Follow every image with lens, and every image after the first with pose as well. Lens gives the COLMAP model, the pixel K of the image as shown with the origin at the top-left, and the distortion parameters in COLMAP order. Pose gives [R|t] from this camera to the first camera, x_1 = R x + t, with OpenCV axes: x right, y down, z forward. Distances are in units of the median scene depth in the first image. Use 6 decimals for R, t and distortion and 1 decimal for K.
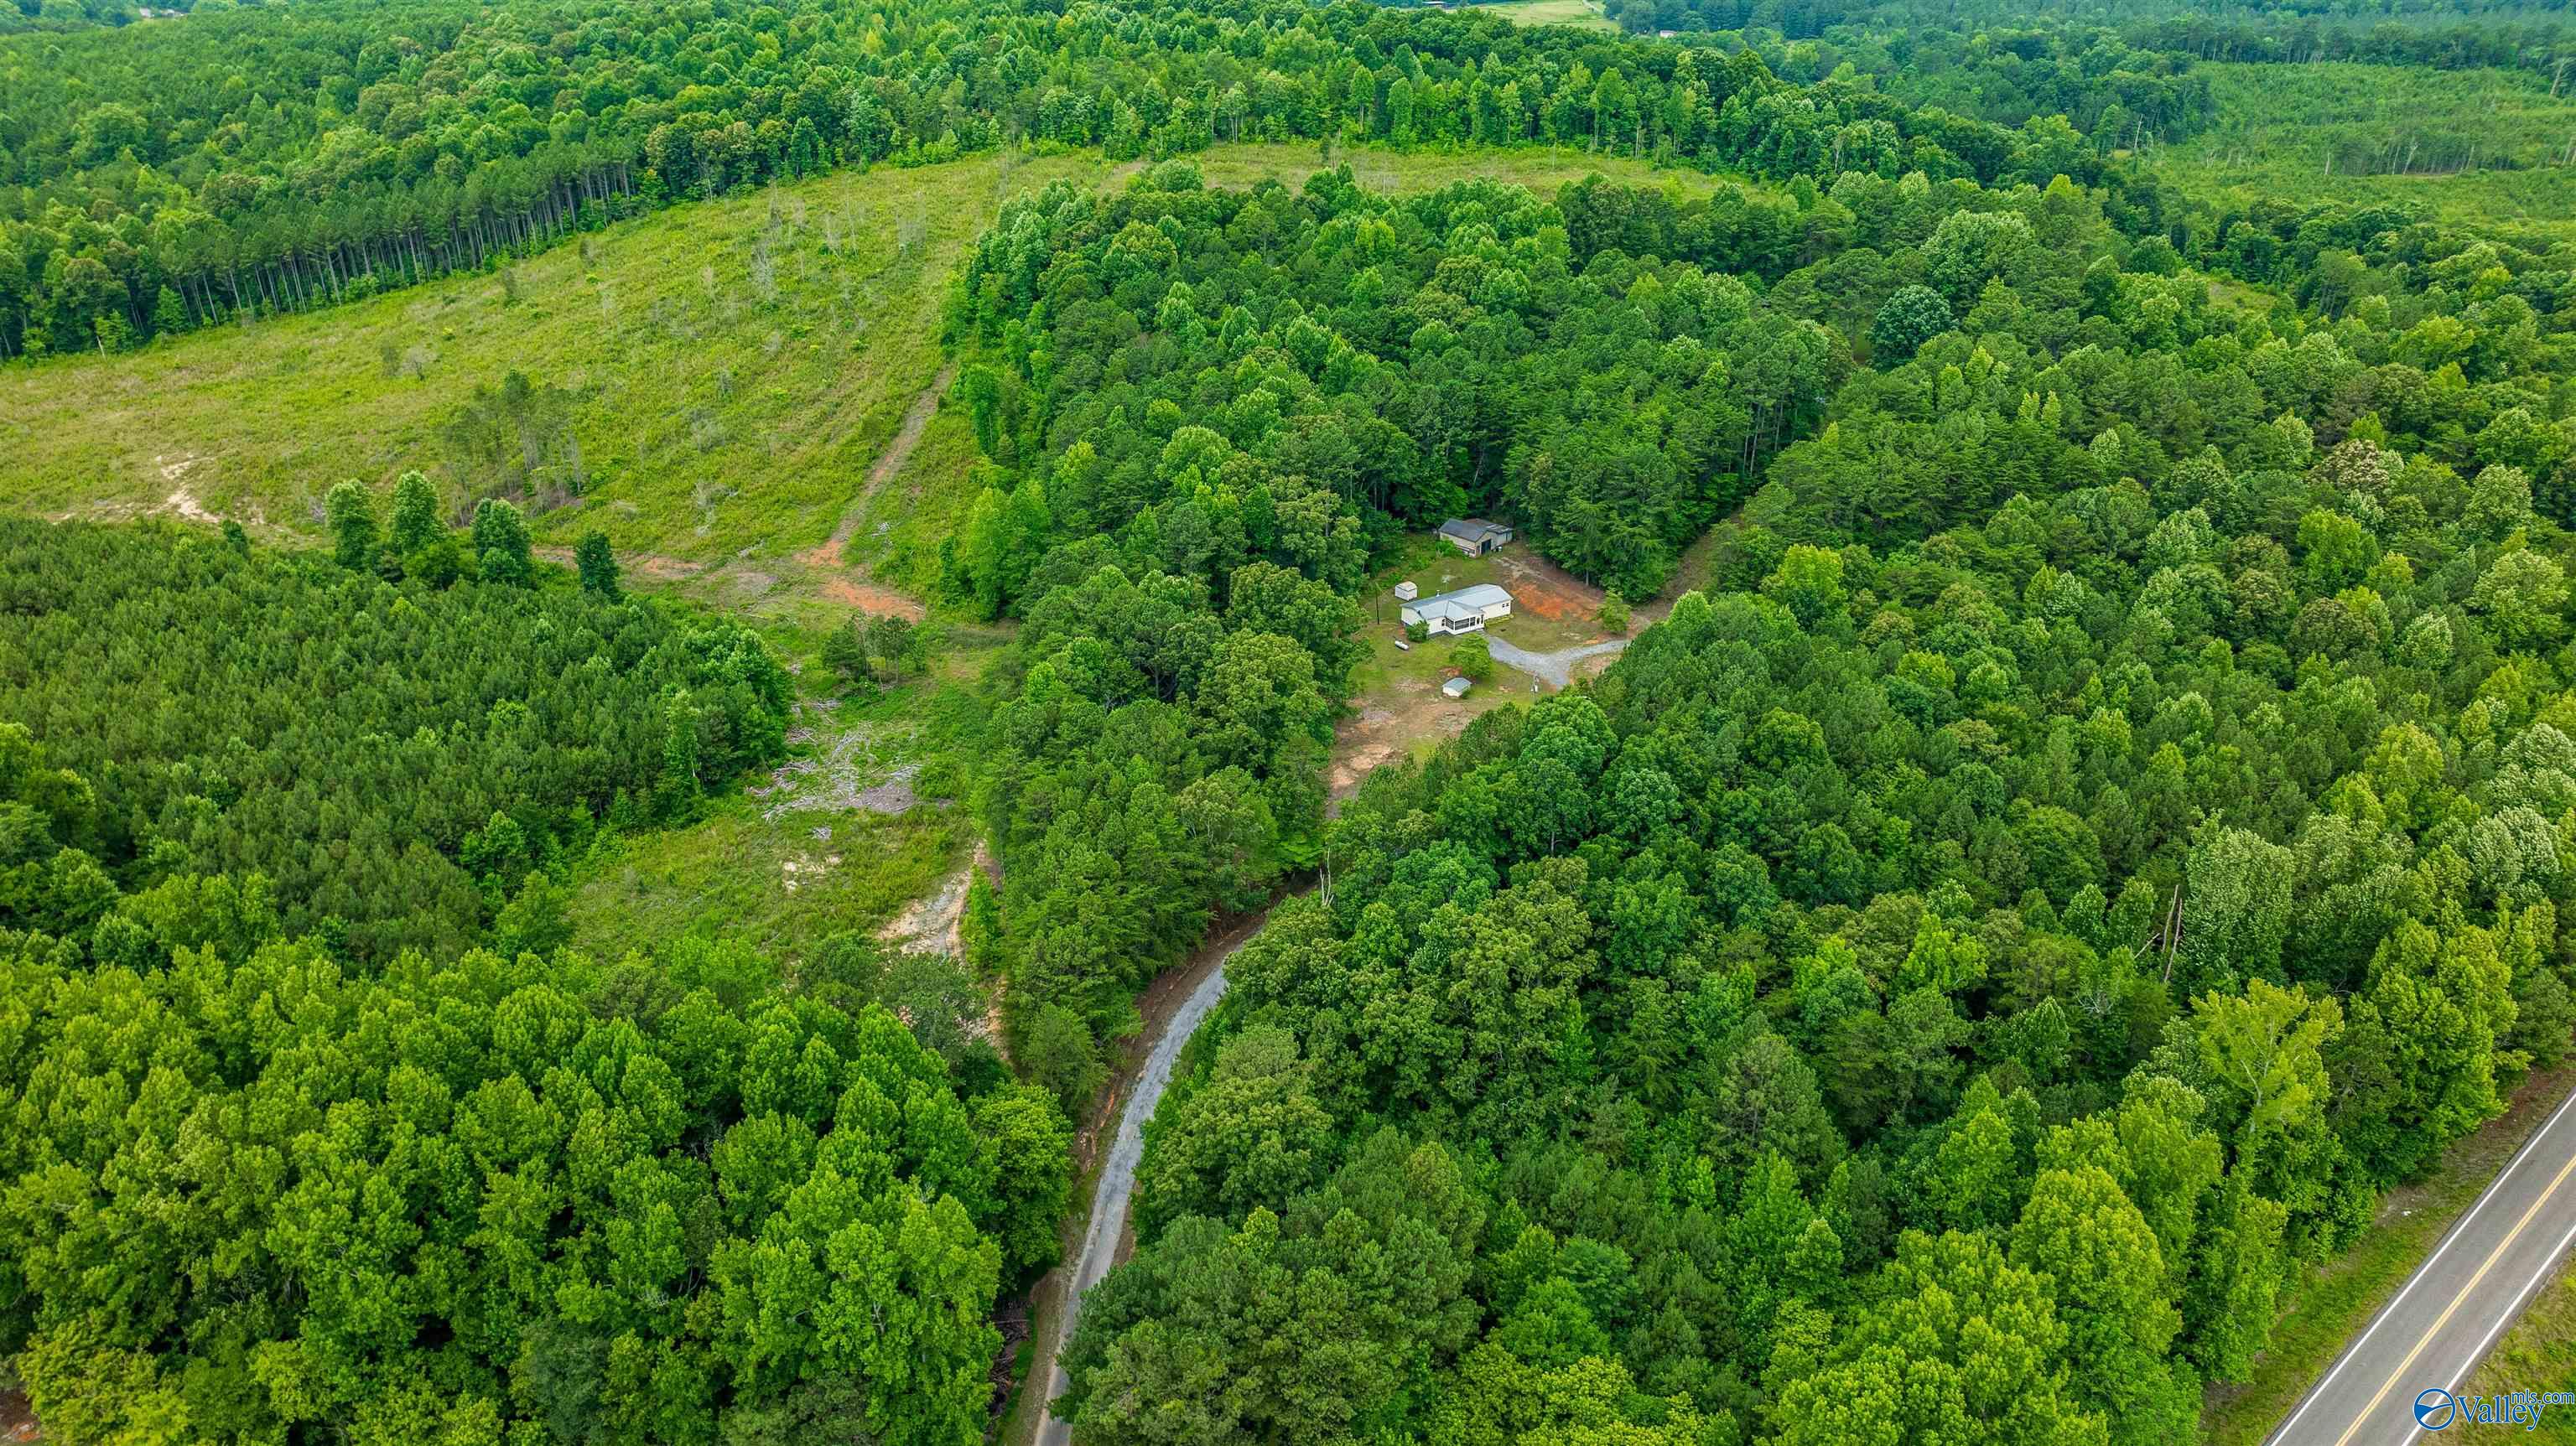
lens RADIAL K [[1813.4, 0, 1300.6], [0, 1813.4, 702.1], [0, 0, 1]] dist [-0.009200, -0.001097]
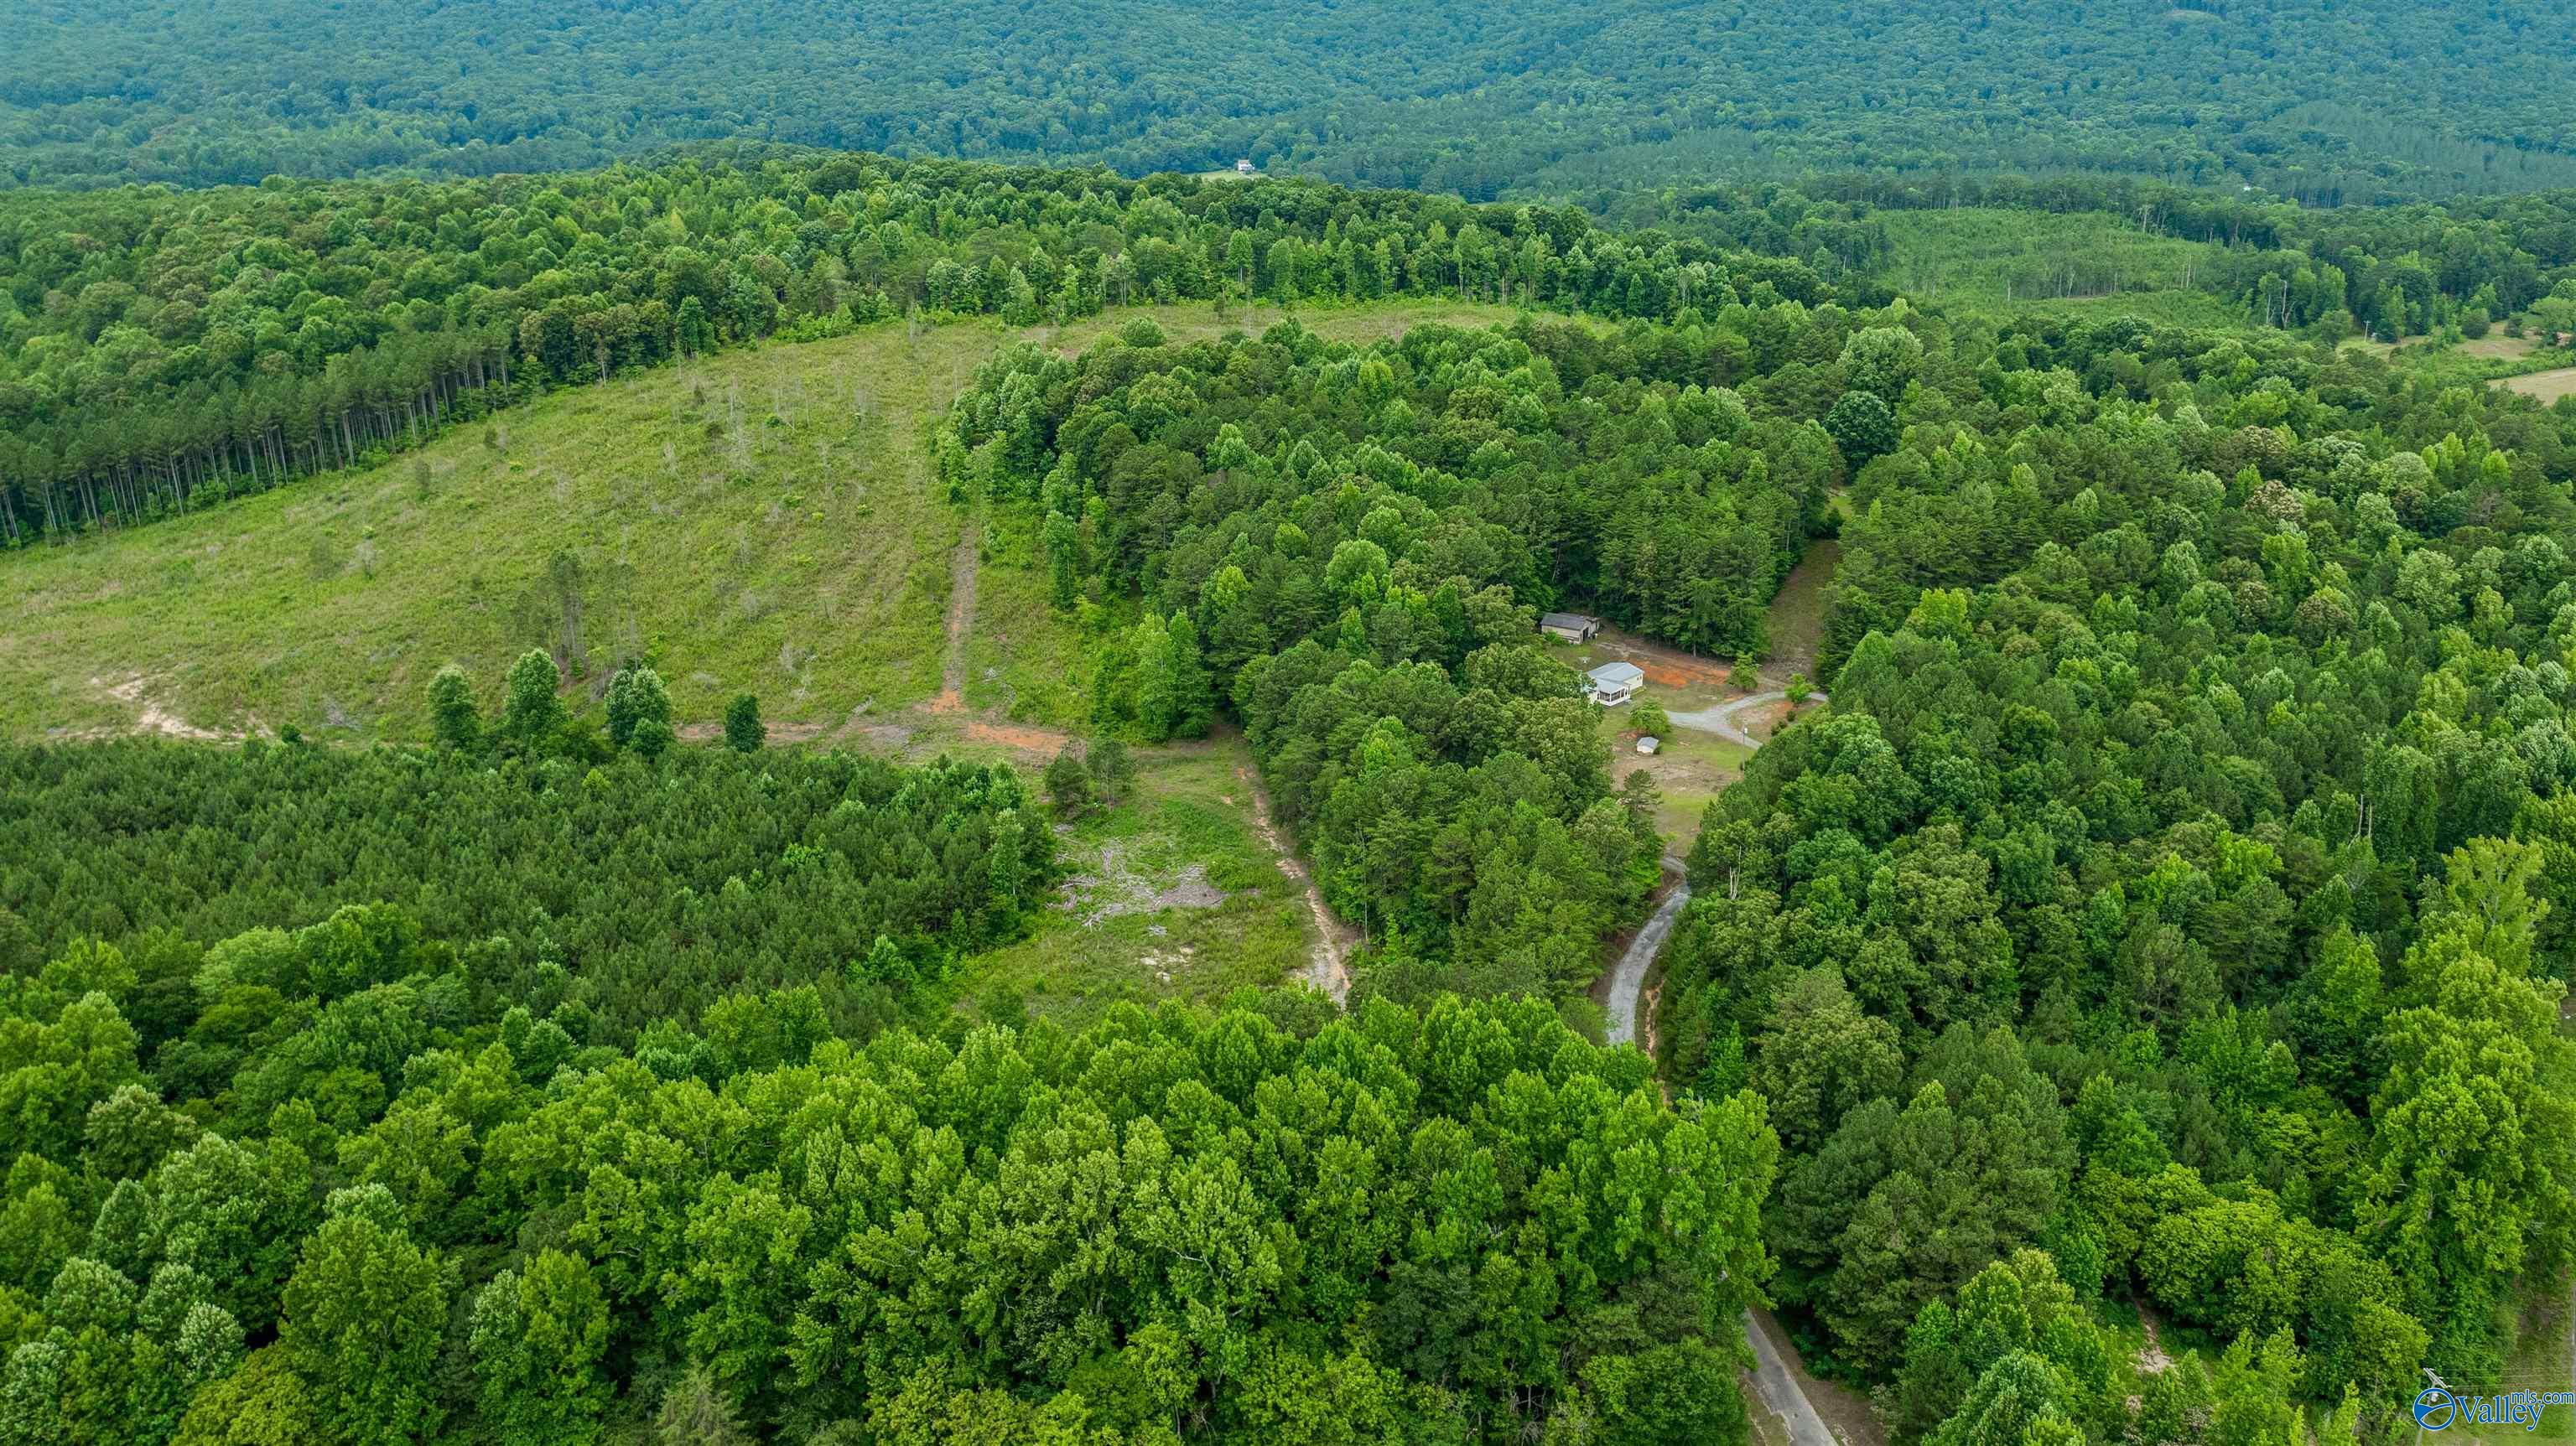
lens RADIAL K [[2033.5, 0, 1293.5], [0, 2033.5, 628.1], [0, 0, 1]] dist [-0.004330, -0.002381]
pose [[0.960400, -0.080297, 0.266804, -0.305482], [0.120303, 0.983220, -0.137136, 0.044713], [-0.251315, 0.163803, 0.953944, -0.102106]]
